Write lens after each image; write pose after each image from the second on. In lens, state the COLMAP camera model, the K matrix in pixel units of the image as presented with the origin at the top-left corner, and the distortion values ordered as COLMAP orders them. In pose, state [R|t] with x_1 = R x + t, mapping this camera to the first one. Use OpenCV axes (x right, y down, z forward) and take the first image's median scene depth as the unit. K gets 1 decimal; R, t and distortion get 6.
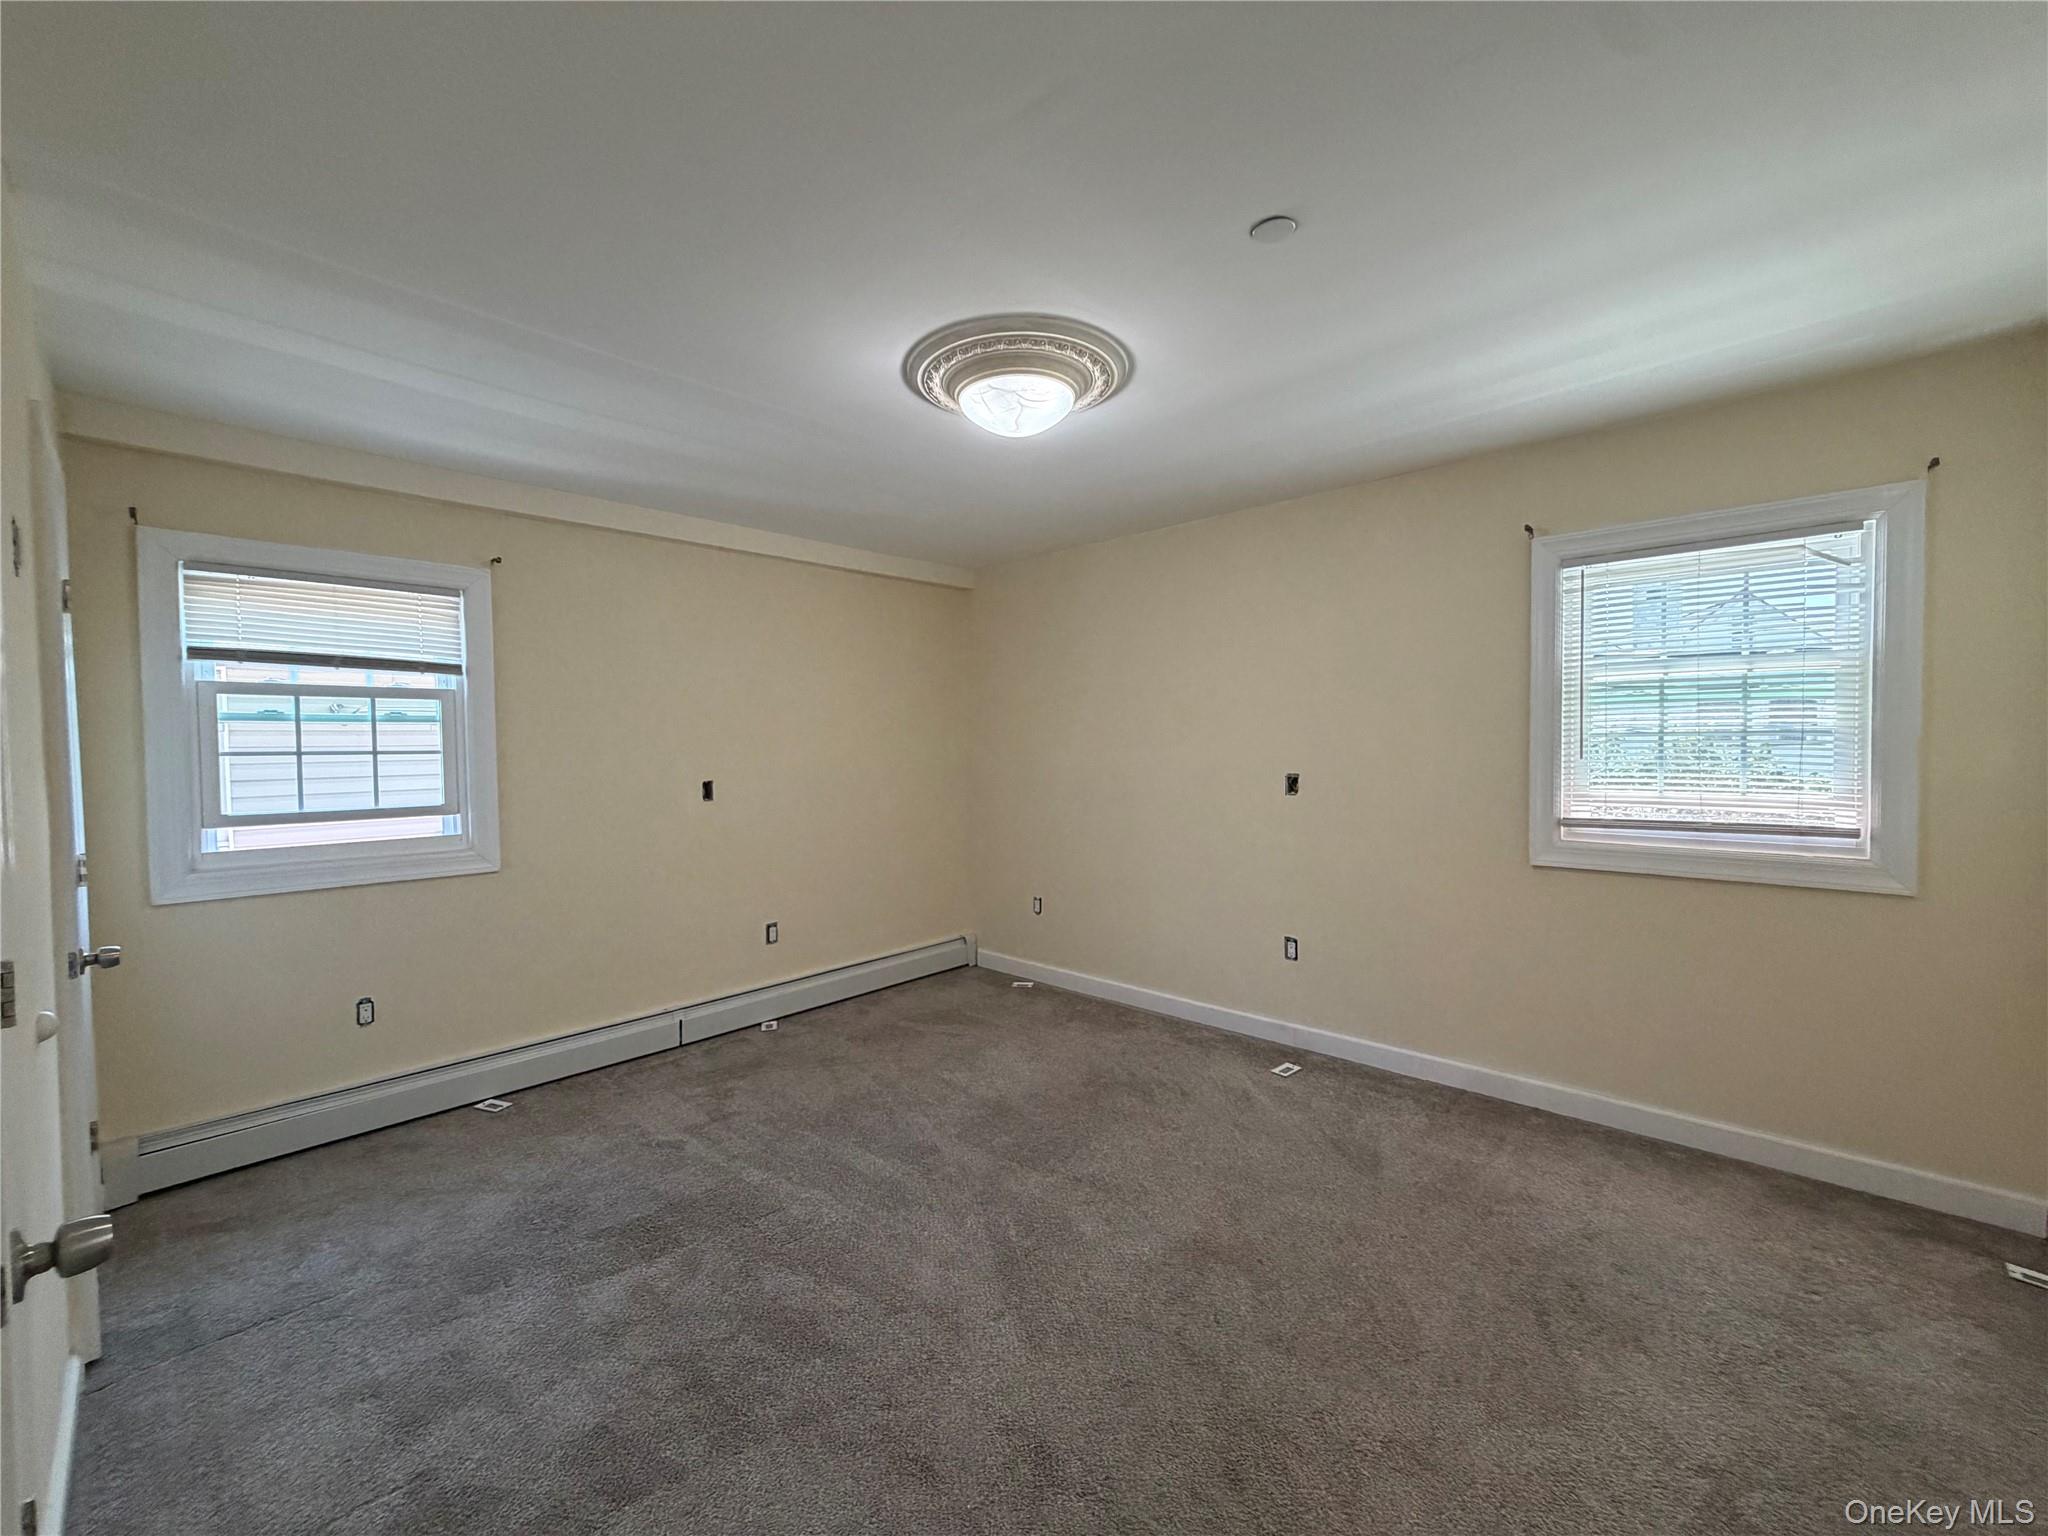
lens RADIAL K [[817.7, 0, 1015.3], [0, 817.7, 767.6], [0, 0, 1]] dist [-0.001006, -0.000166]
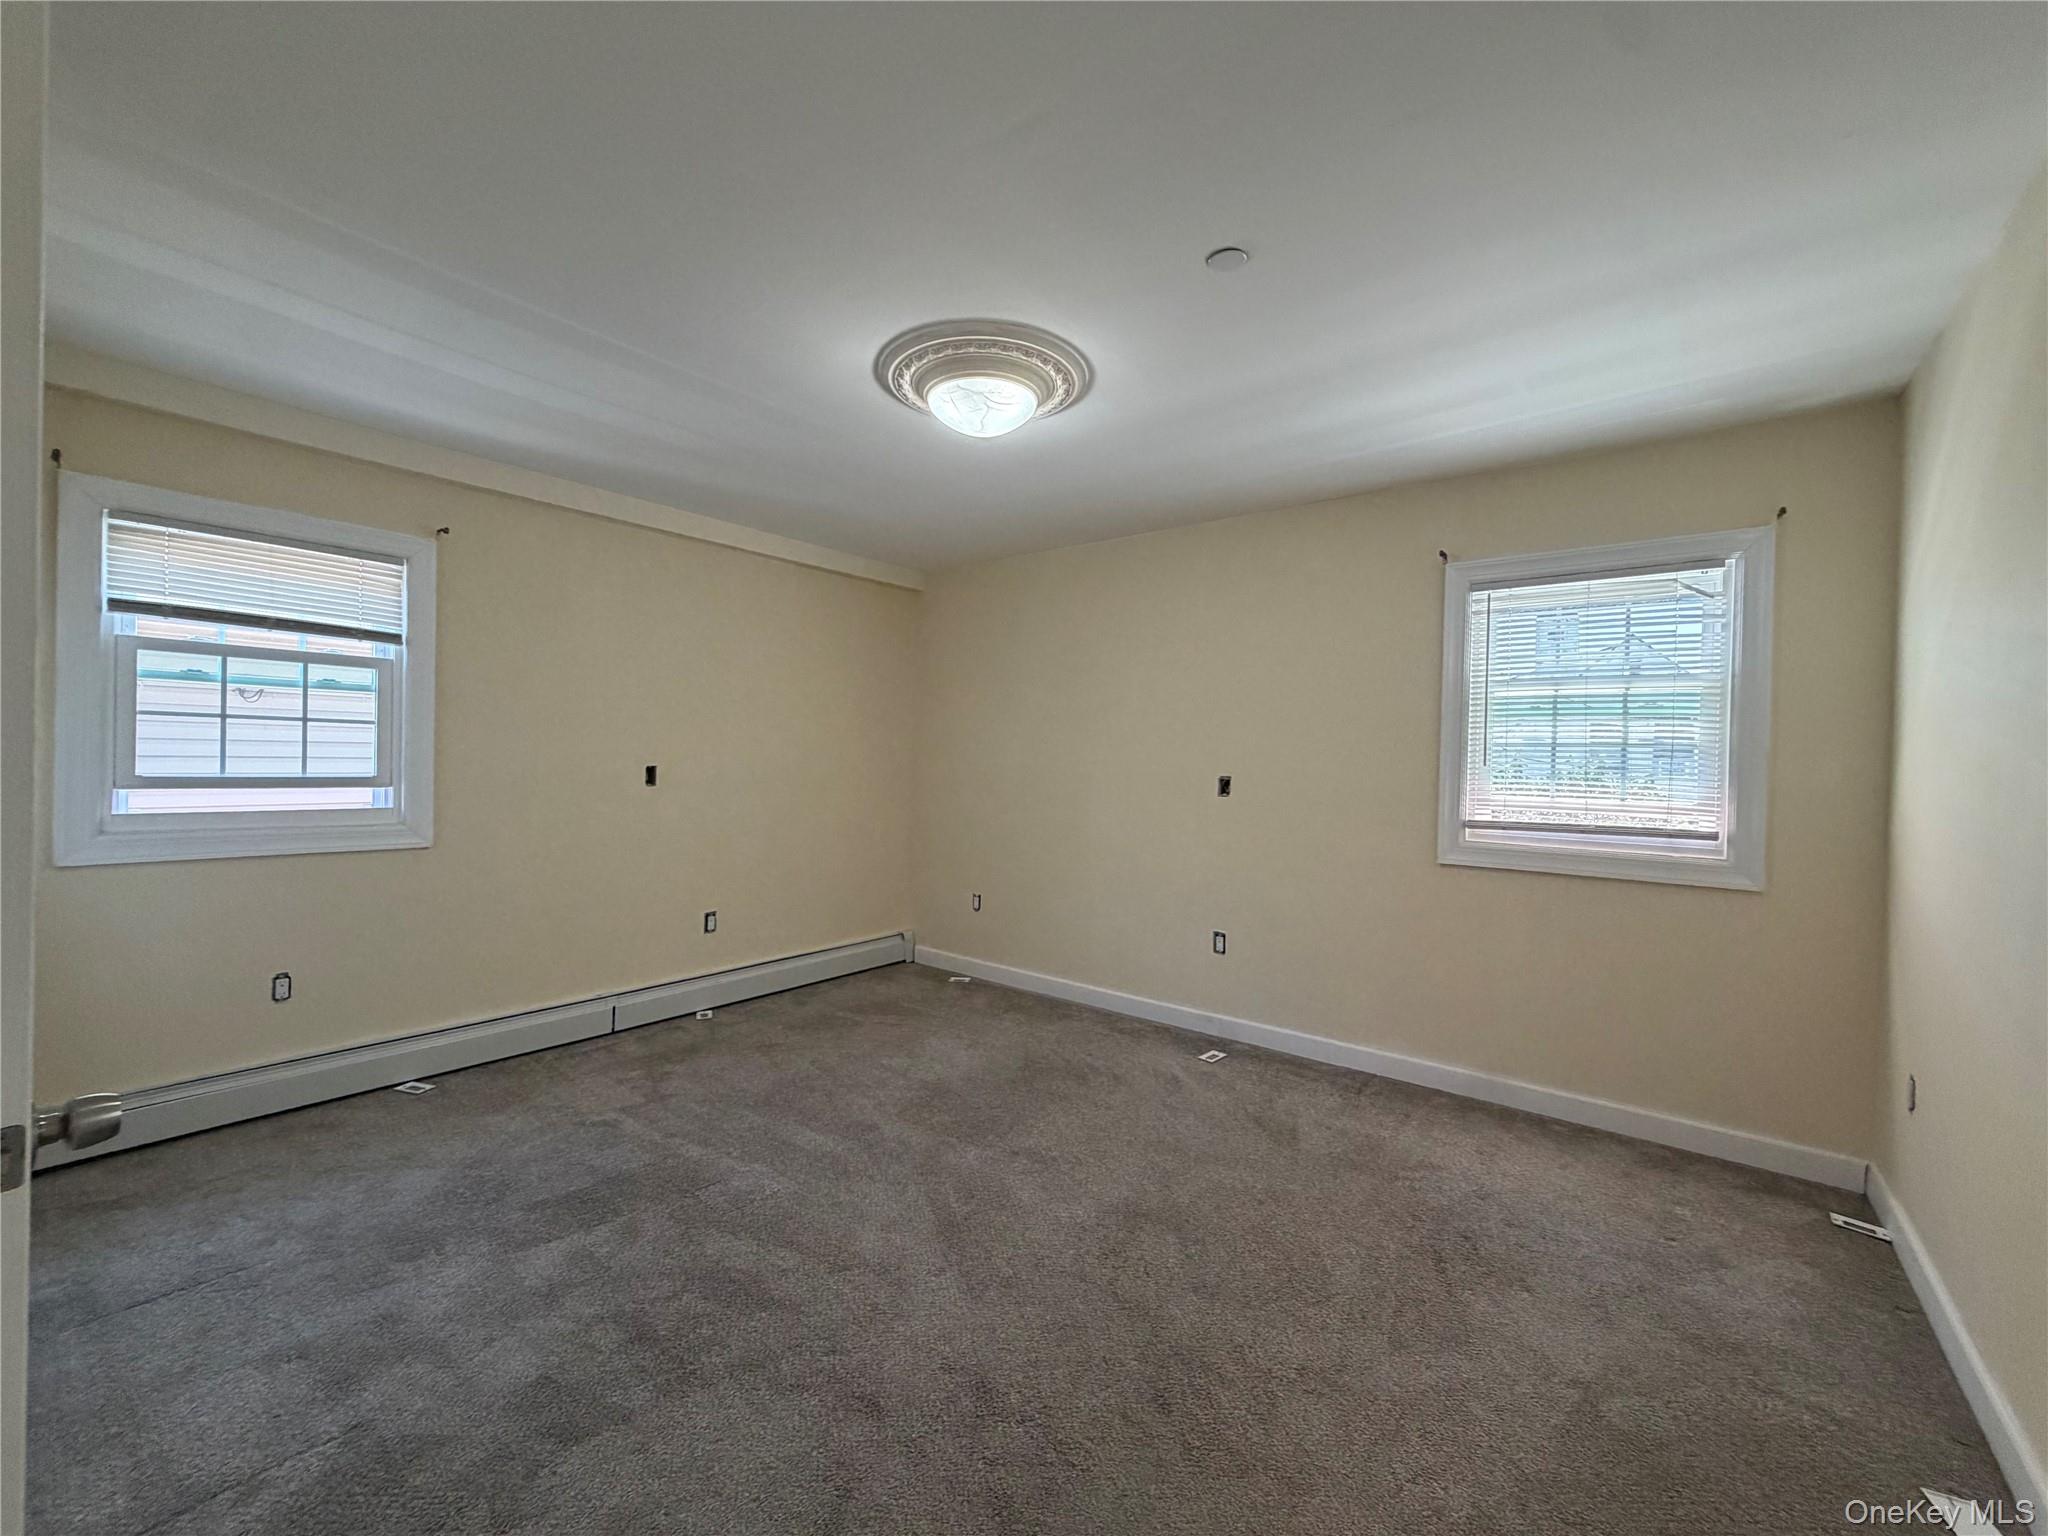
lens RADIAL K [[817.7, 0, 1015.3], [0, 817.7, 768.0], [0, 0, 1]] dist [-0.001006, -0.000166]
pose [[0.996142, 0.033336, 0.081181, -0.023928], [-0.031786, 0.999288, -0.020319, 0.038631], [-0.081800, 0.017661, 0.996492, -0.041759]]
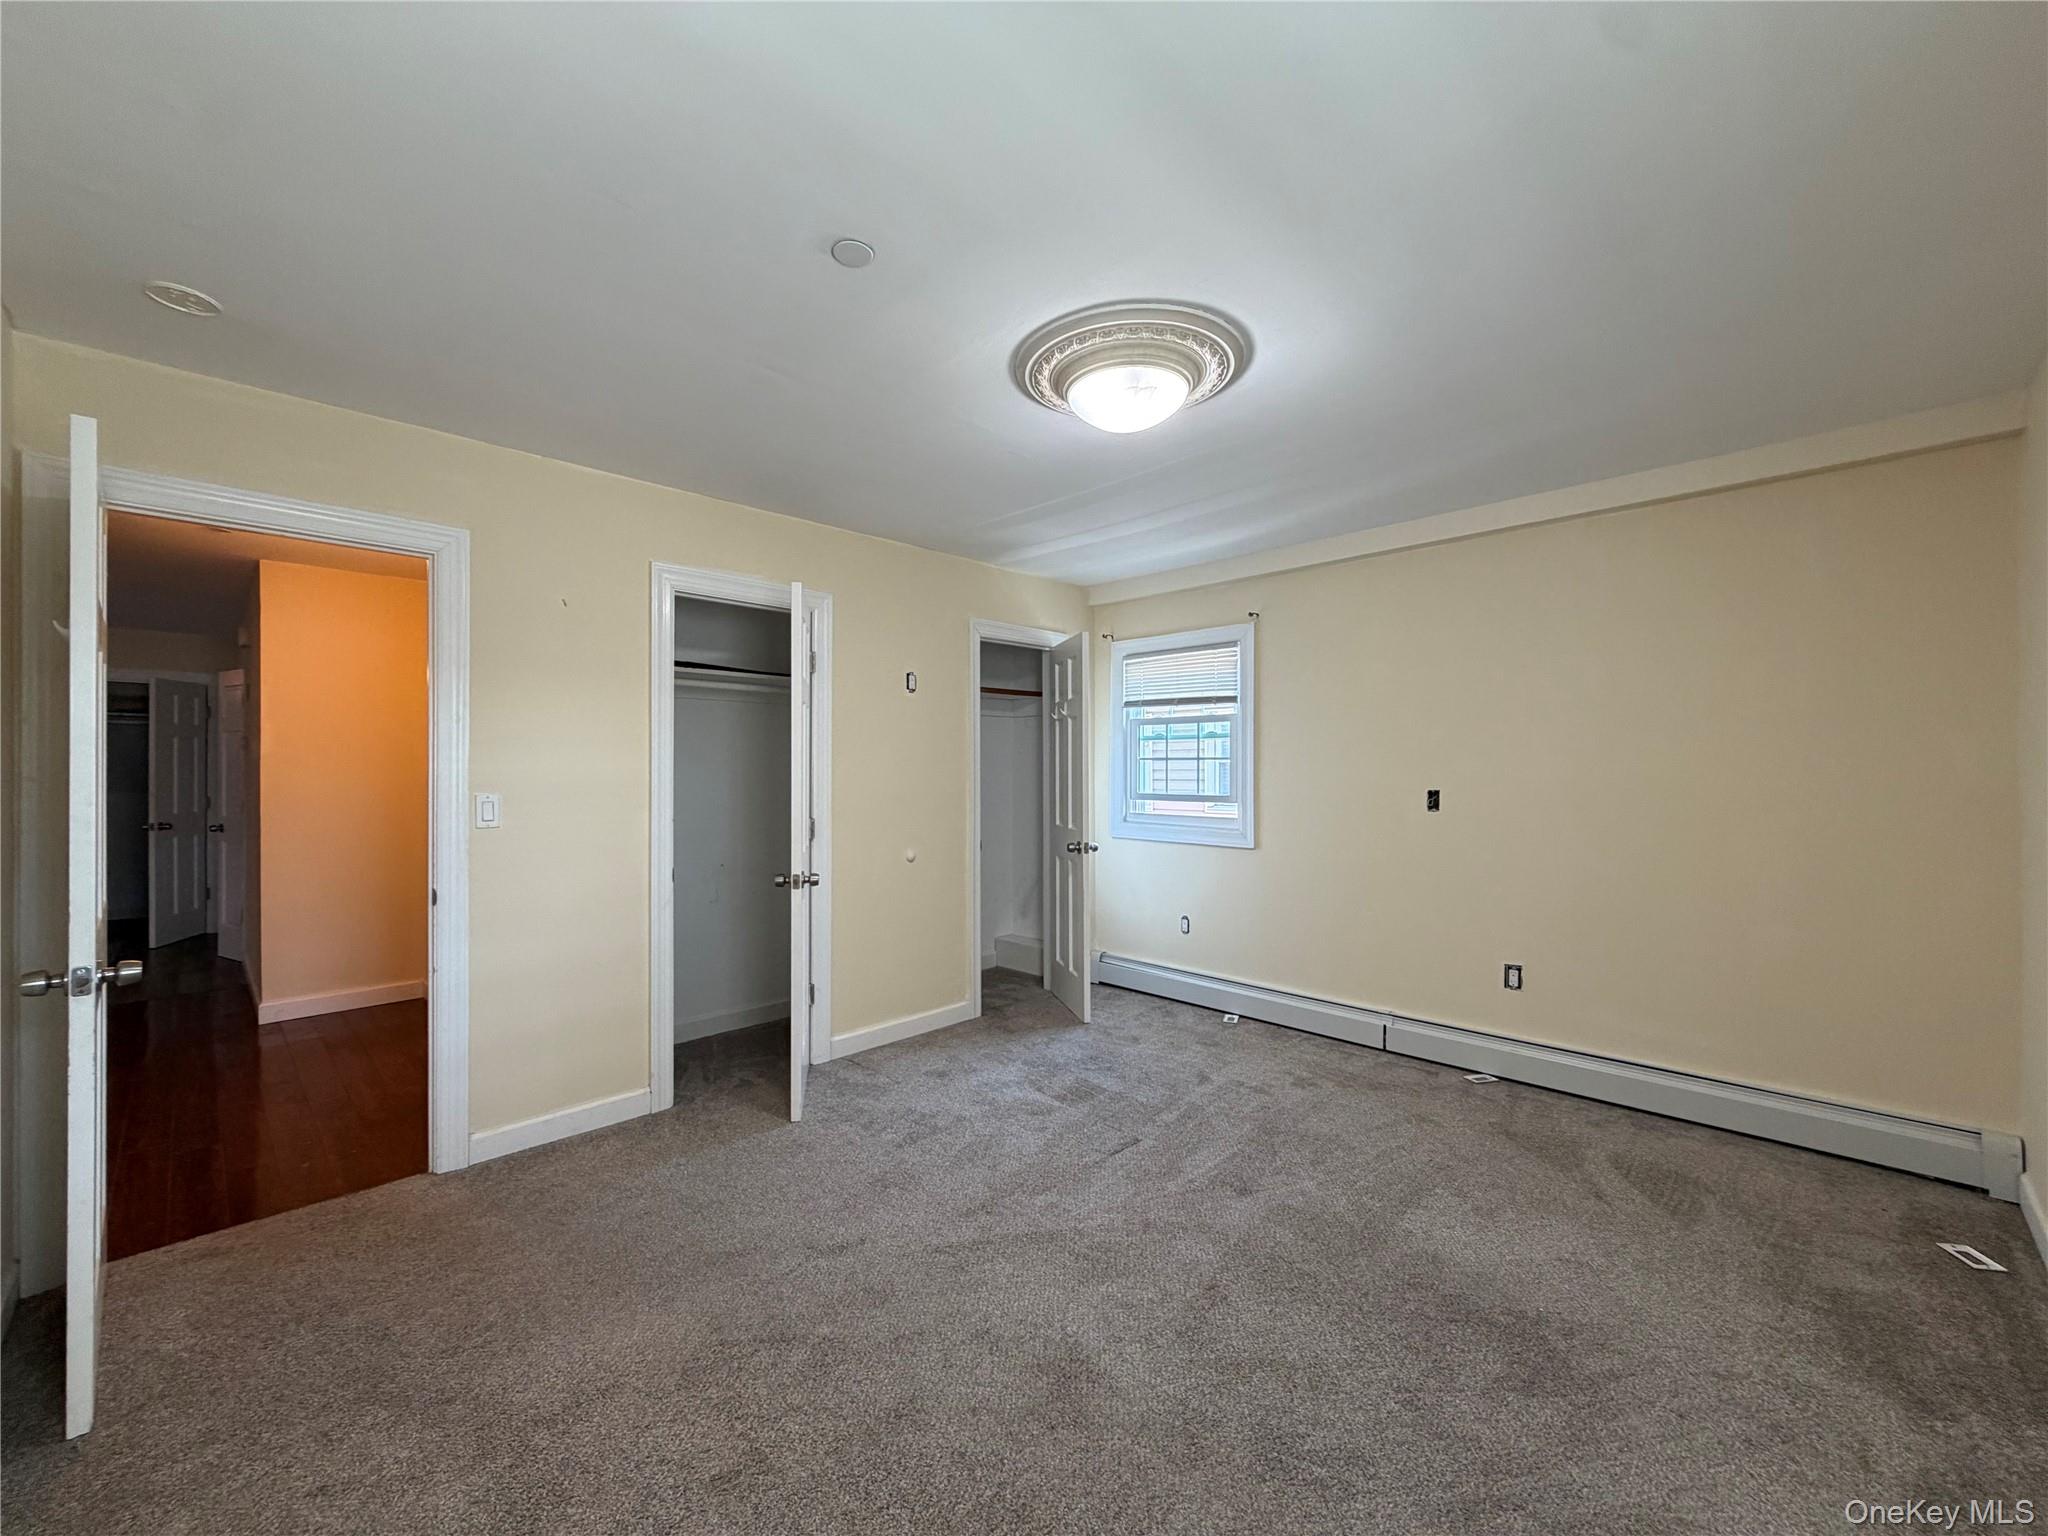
lens RADIAL K [[817.7, 0, 1015.9], [0, 817.7, 764.6], [0, 0, 1]] dist [-0.001006, -0.000166]
pose [[-0.027909, 0.010042, -0.999560, 0.905326], [-0.025079, 0.999628, 0.010743, -0.017351], [0.999296, 0.025368, -0.027647, 0.837200]]
